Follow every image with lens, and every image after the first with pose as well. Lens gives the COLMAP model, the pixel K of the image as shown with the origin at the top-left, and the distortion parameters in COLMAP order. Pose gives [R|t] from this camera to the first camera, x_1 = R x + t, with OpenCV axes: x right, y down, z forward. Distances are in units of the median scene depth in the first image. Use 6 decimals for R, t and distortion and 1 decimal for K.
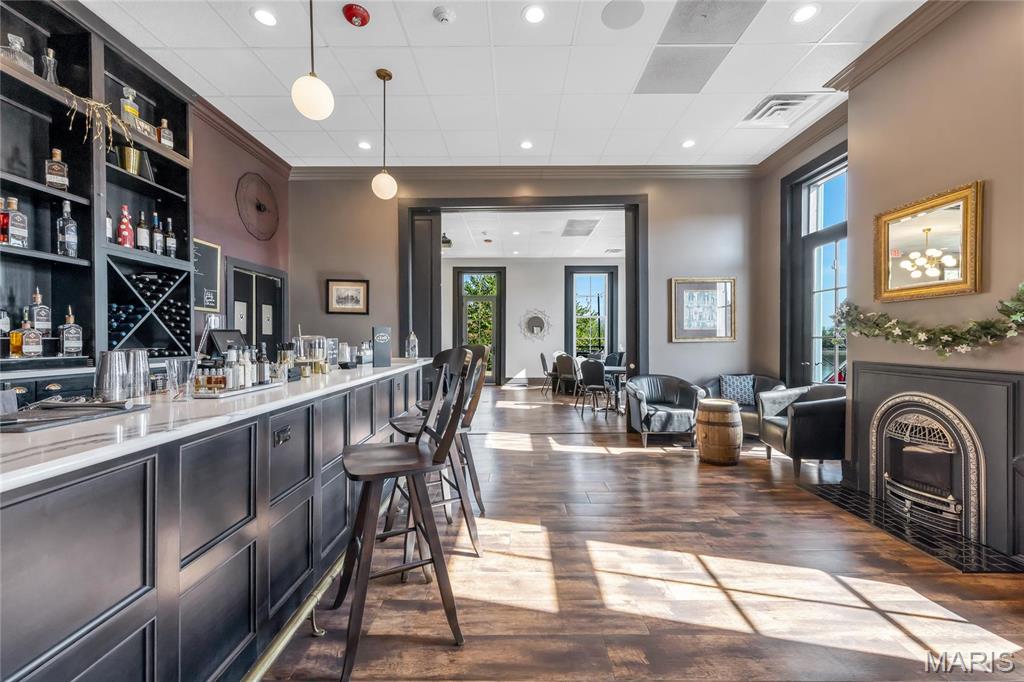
lens RADIAL K [[417.8, 0, 514.8], [0, 417.8, 340.6], [0, 0, 1]] dist [0.005799, 0.001243]
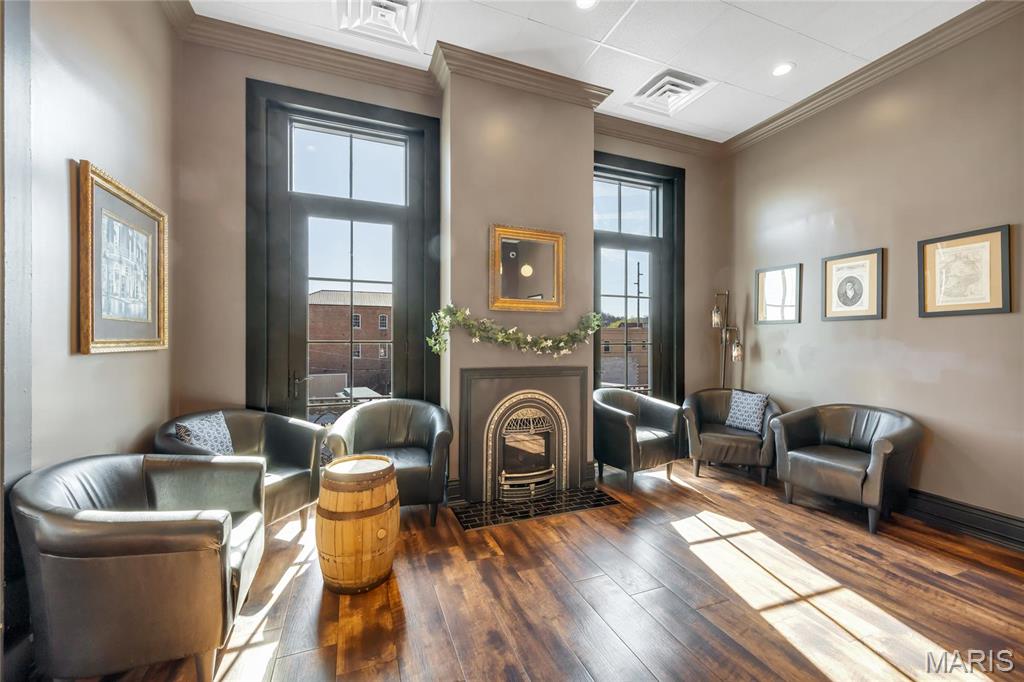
lens RADIAL K [[417.8, 0, 515.2], [0, 417.8, 338.0], [0, 0, 1]] dist [0.005799, 0.001243]
pose [[-0.383751, 0.021537, 0.923185, -0.112508], [0.003418, 0.999754, -0.021902, 0.001277], [-0.923430, -0.005250, -0.383730, 1.364812]]
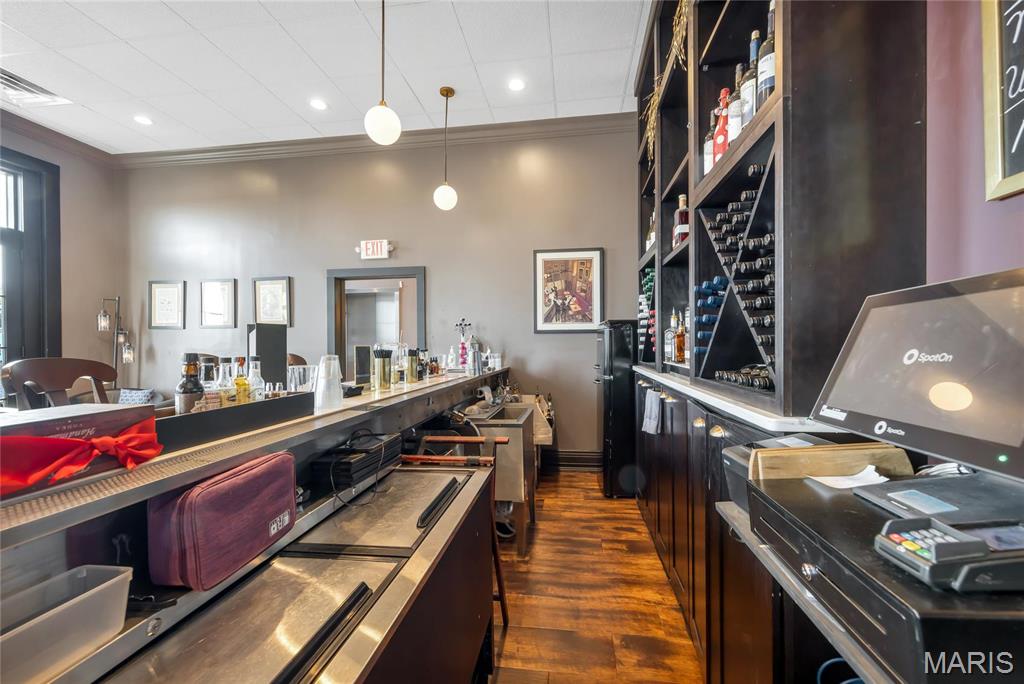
lens RADIAL K [[417.8, 0, 513.7], [0, 417.8, 342.4], [0, 0, 1]] dist [0.005799, 0.001243]
pose [[-0.987733, 0.010136, 0.155825, -0.702309], [0.007512, 0.999820, -0.017422, 0.015159], [-0.155973, -0.016038, -0.987631, 1.420976]]
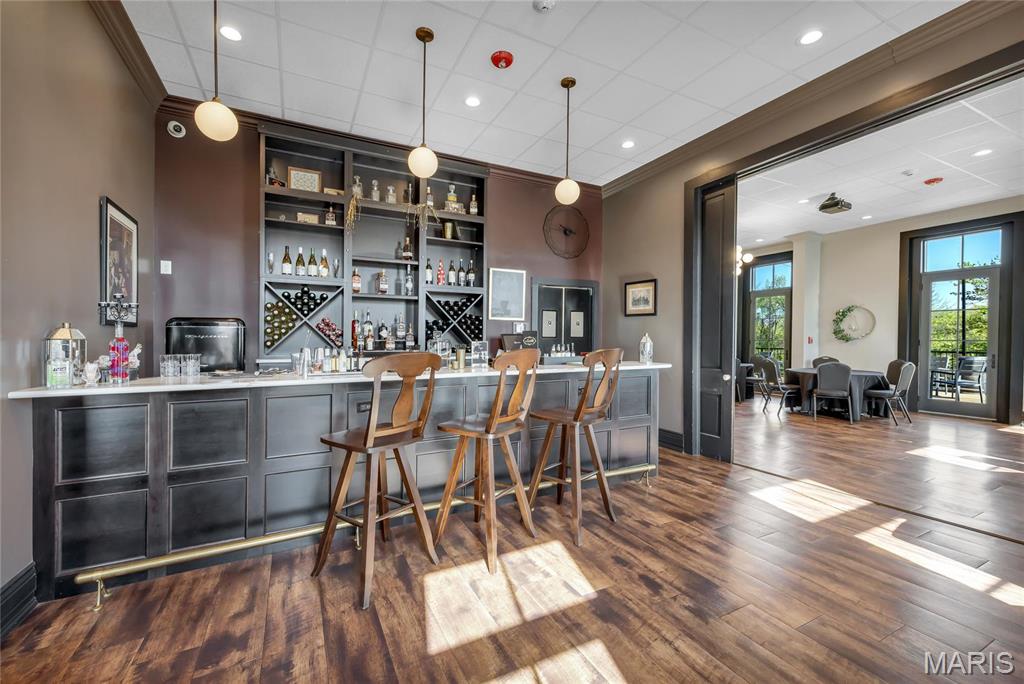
lens RADIAL K [[417.8, 0, 510.0], [0, 417.8, 341.9], [0, 0, 1]] dist [0.005799, 0.001243]
pose [[0.440244, 0.008057, -0.897842, 0.590883], [-0.005197, 0.999966, 0.006424, -0.010058], [0.897863, 0.001838, 0.440271, 0.467930]]
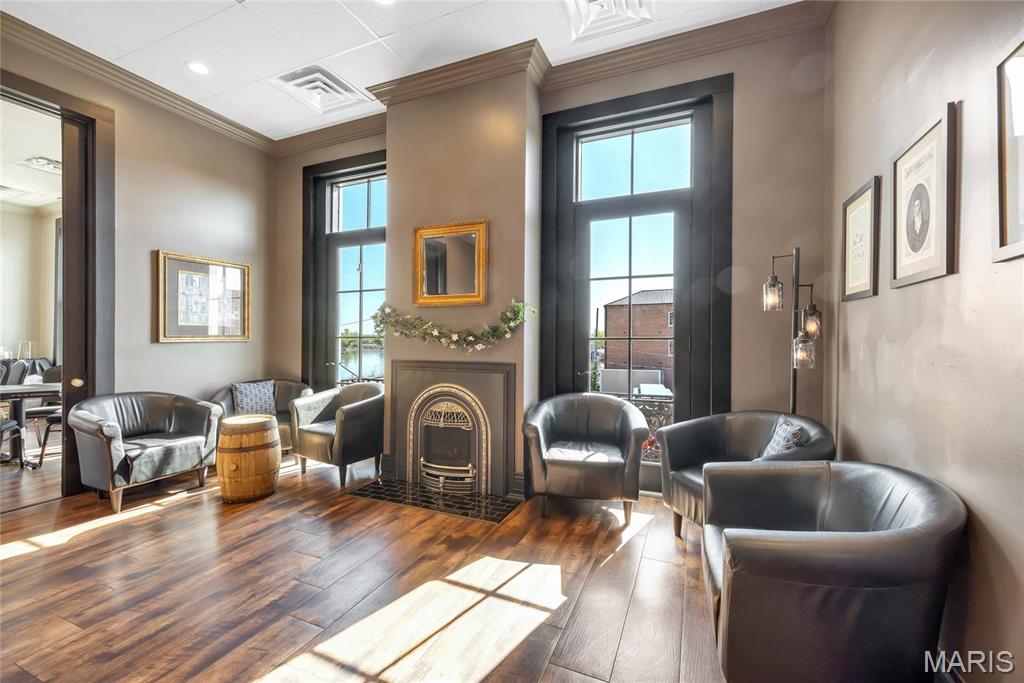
lens RADIAL K [[417.8, 0, 510.1], [0, 417.8, 338.0], [0, 0, 1]] dist [0.005799, 0.001243]
pose [[0.390187, 0.004970, 0.920722, -0.061986], [-0.000487, 0.999986, -0.005191, -0.001626], [-0.920735, 0.001577, 0.390184, 0.337353]]
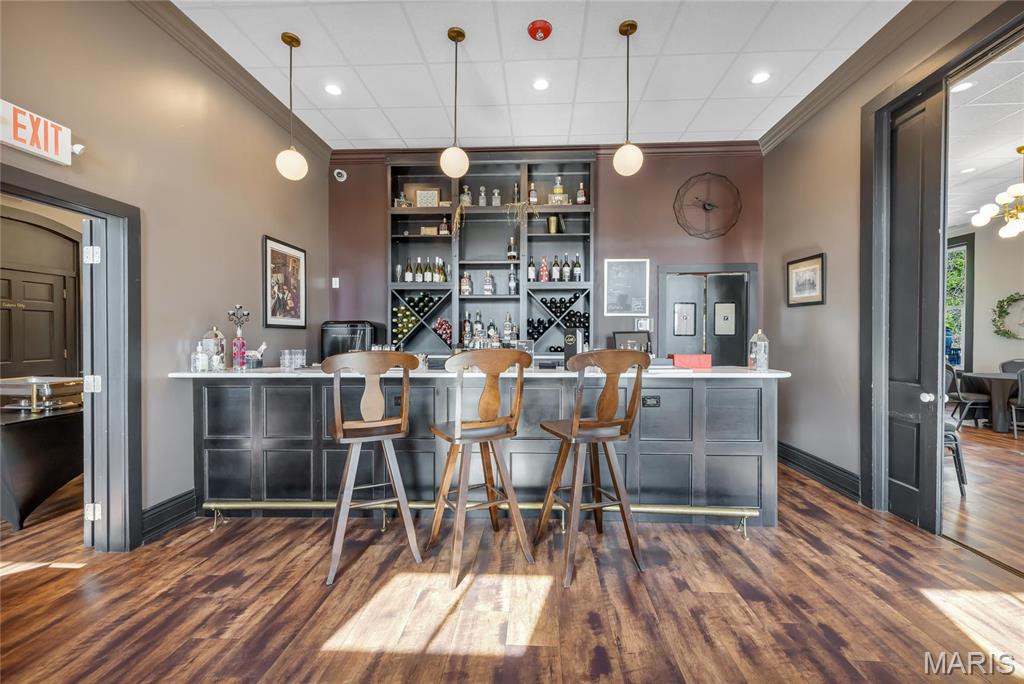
lens RADIAL K [[417.8, 0, 522.1], [0, 417.8, 341.0], [0, 0, 1]] dist [0.005799, 0.001243]
pose [[-0.060570, 0.010414, -0.998110, 0.596358], [-0.003046, 0.999939, 0.010618, -0.012484], [0.998159, 0.003684, -0.060534, 0.908204]]
